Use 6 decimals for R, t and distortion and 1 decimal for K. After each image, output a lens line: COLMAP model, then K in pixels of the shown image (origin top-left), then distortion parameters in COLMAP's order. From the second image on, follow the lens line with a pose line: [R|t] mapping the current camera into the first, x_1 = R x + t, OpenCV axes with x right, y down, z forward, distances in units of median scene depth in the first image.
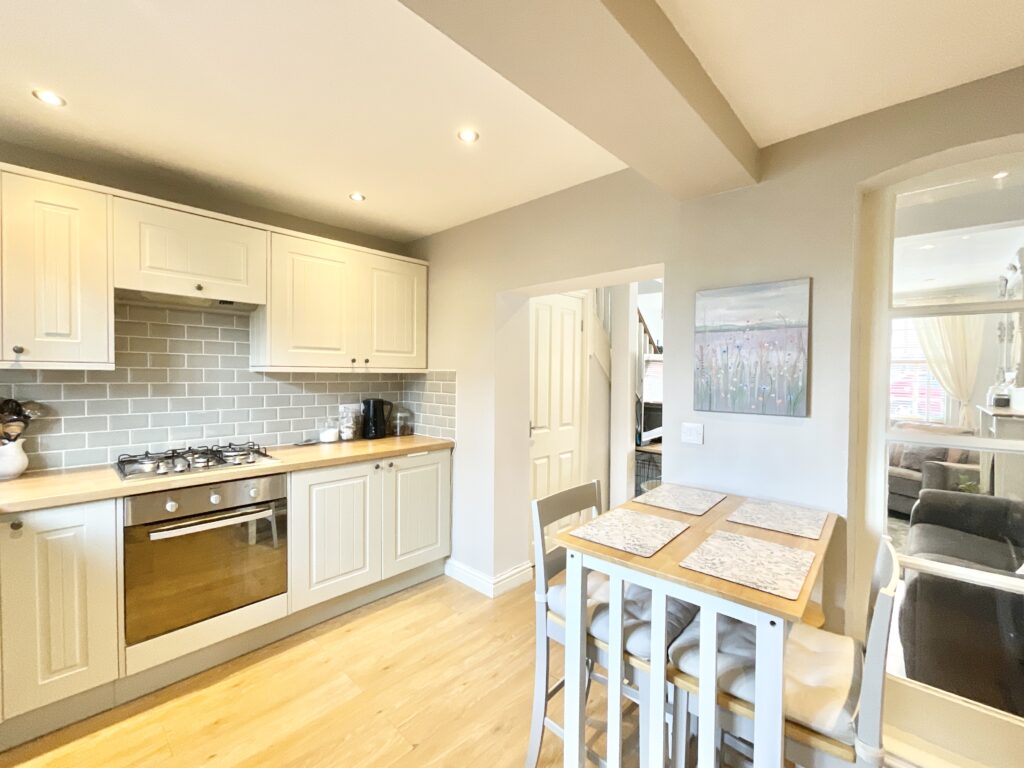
lens RADIAL K [[442.7, 0, 512.0], [0, 442.7, 384.0], [0, 0, 1]] dist [0.002156, 0.000151]
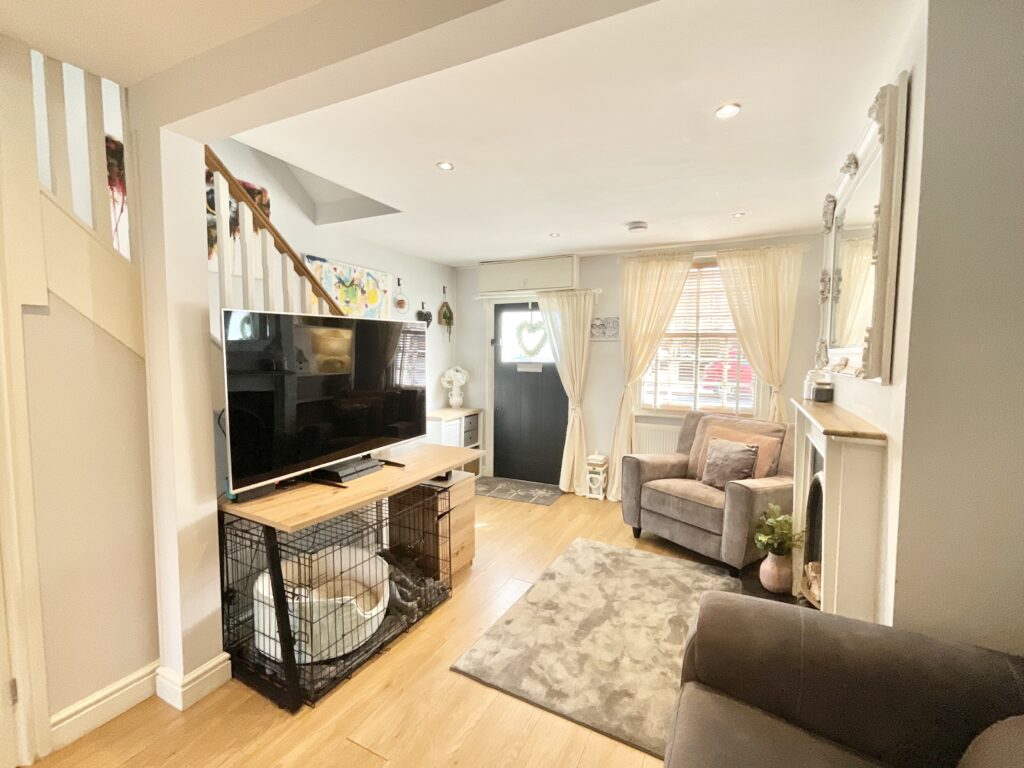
lens RADIAL K [[476.5, 0, 511.3], [0, 476.5, 388.2], [0, 0, 1]] dist [0.021504, 0.000184]
pose [[0.957002, -0.024180, 0.289071, 0.473194], [0.009580, 0.998611, 0.051817, -0.009409], [-0.289922, -0.046820, 0.955904, 0.468684]]
